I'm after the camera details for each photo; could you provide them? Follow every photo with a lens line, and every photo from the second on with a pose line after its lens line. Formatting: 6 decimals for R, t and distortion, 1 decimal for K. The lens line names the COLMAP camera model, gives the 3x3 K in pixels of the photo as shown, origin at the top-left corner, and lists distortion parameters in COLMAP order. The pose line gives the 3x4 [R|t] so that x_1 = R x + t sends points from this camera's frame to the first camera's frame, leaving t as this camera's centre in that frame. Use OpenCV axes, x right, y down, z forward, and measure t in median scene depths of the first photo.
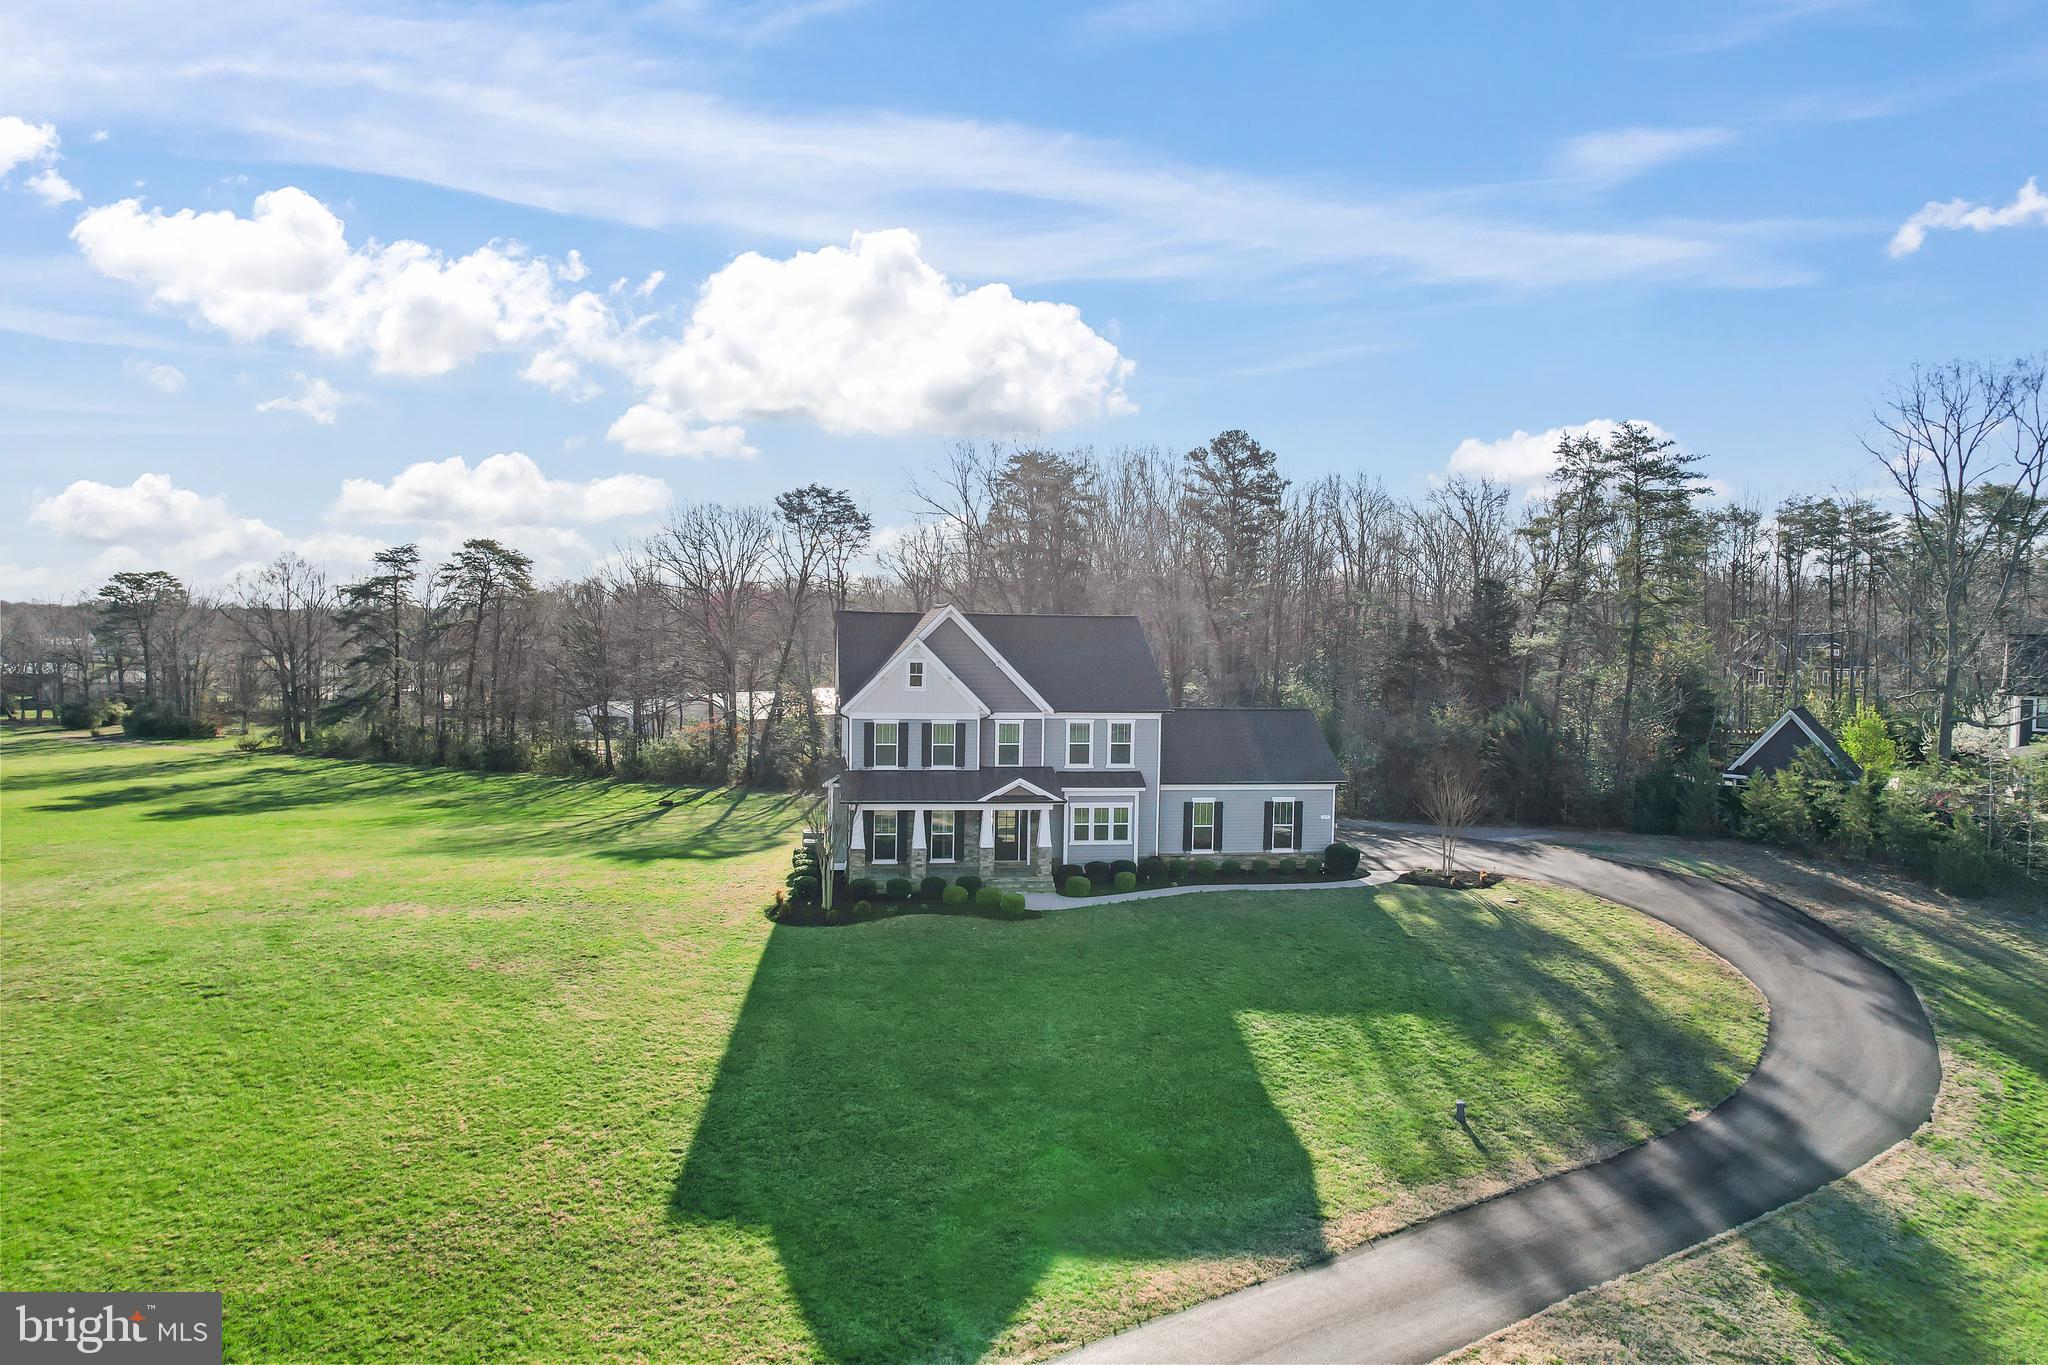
lens RADIAL K [[1297.6, 0, 1017.3], [0, 1297.6, 697.2], [0, 0, 1]] dist [-0.064100, 0.058888]
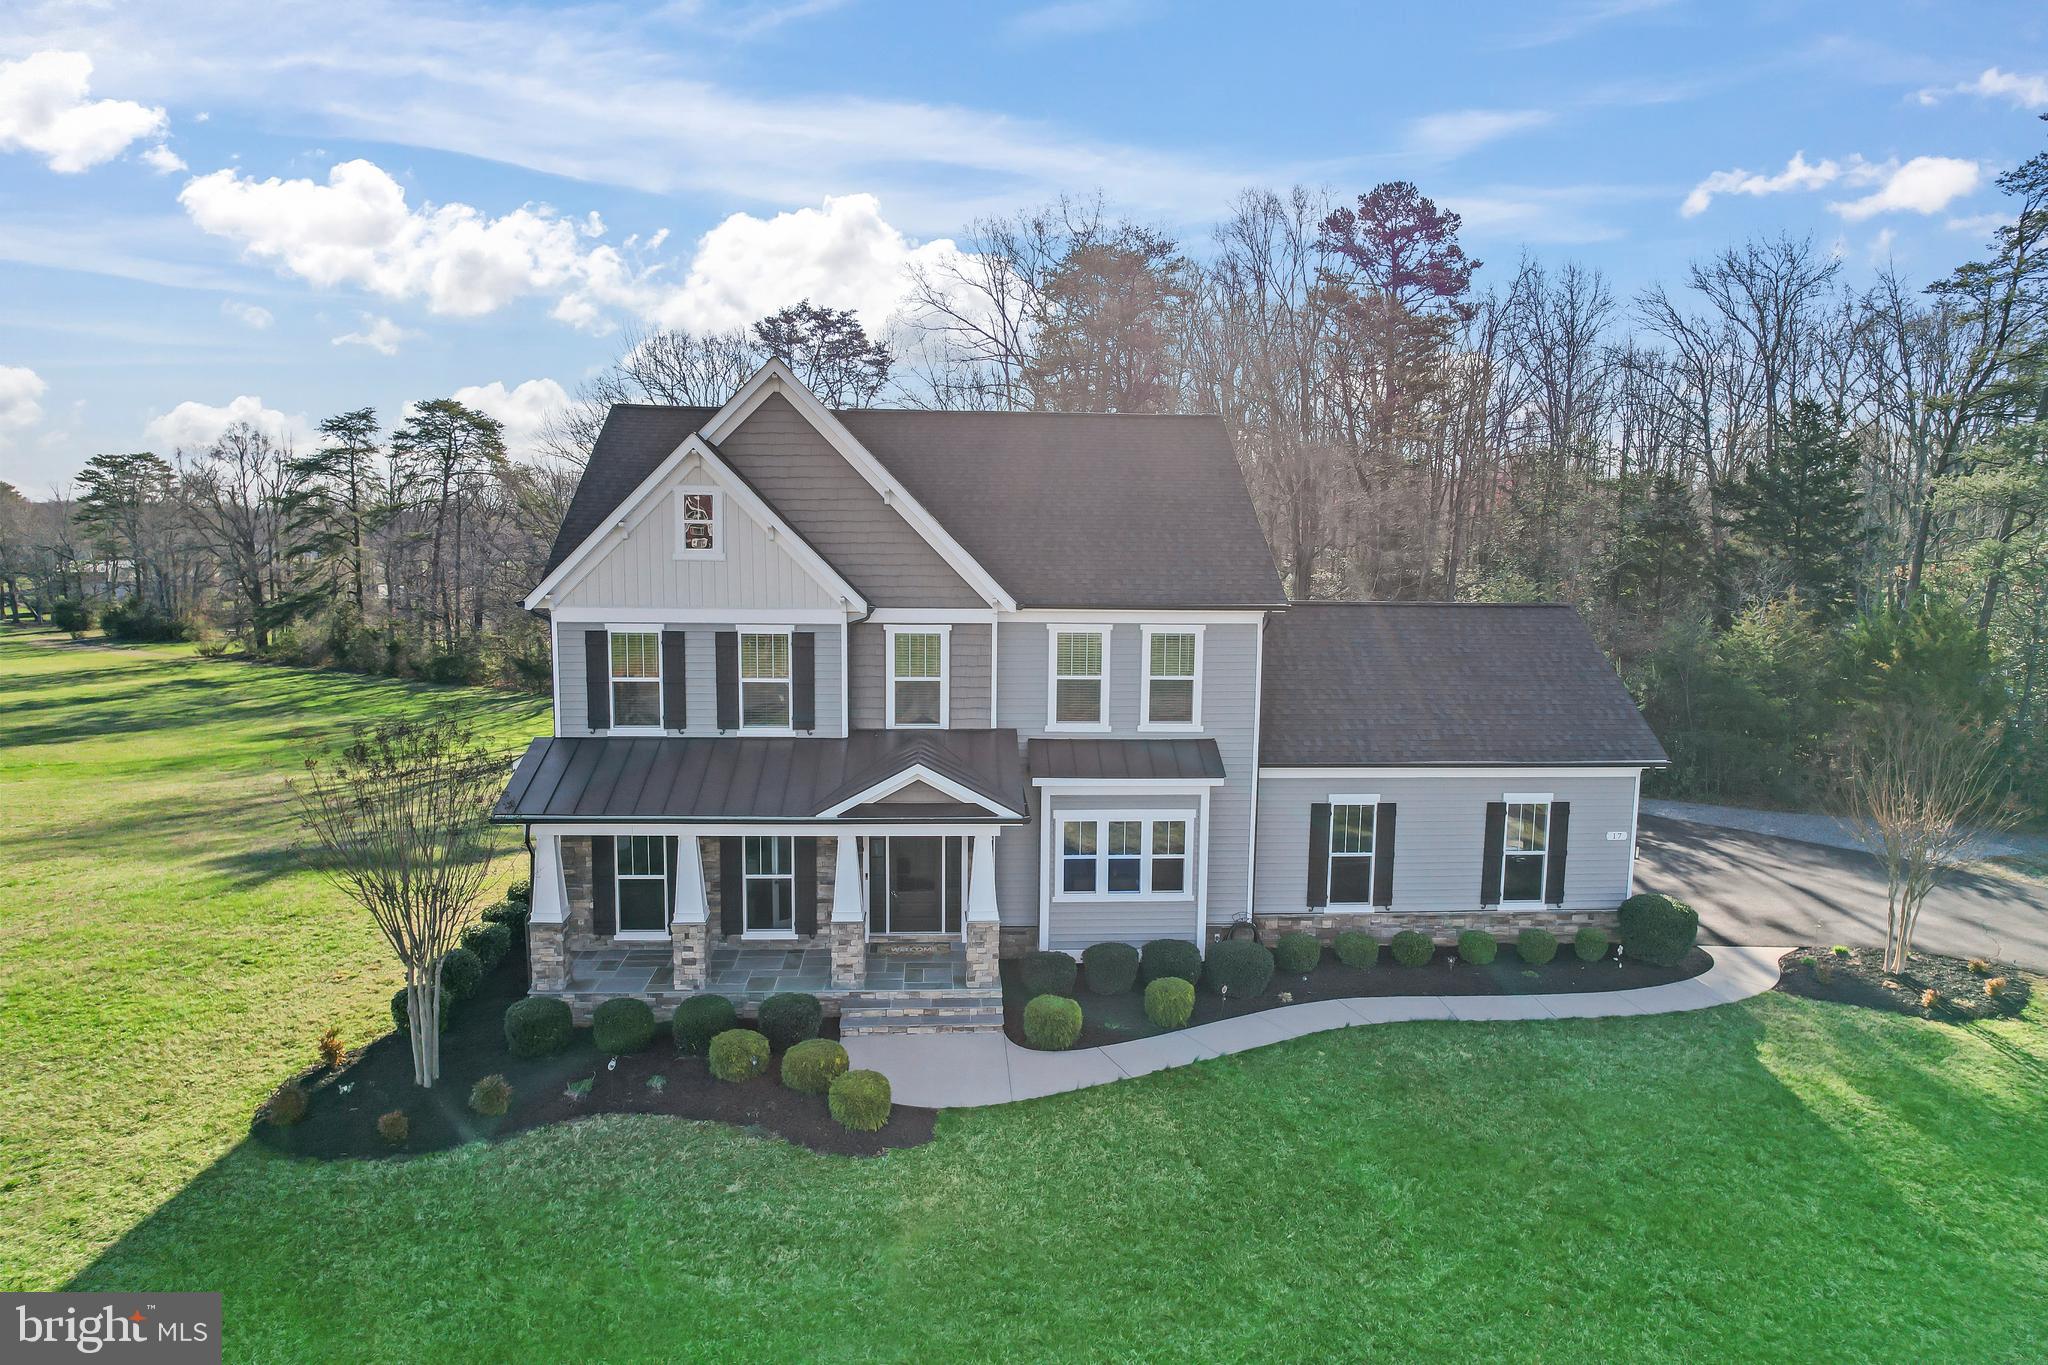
lens RADIAL K [[1297.6, 0, 1017.3], [0, 1297.6, 697.2], [0, 0, 1]] dist [-0.064100, 0.058888]
pose [[0.995570, 0.008190, -0.093664, 0.069706], [-0.001018, 0.997080, 0.076364, 0.008109], [0.094016, -0.075930, 0.992671, 0.555409]]
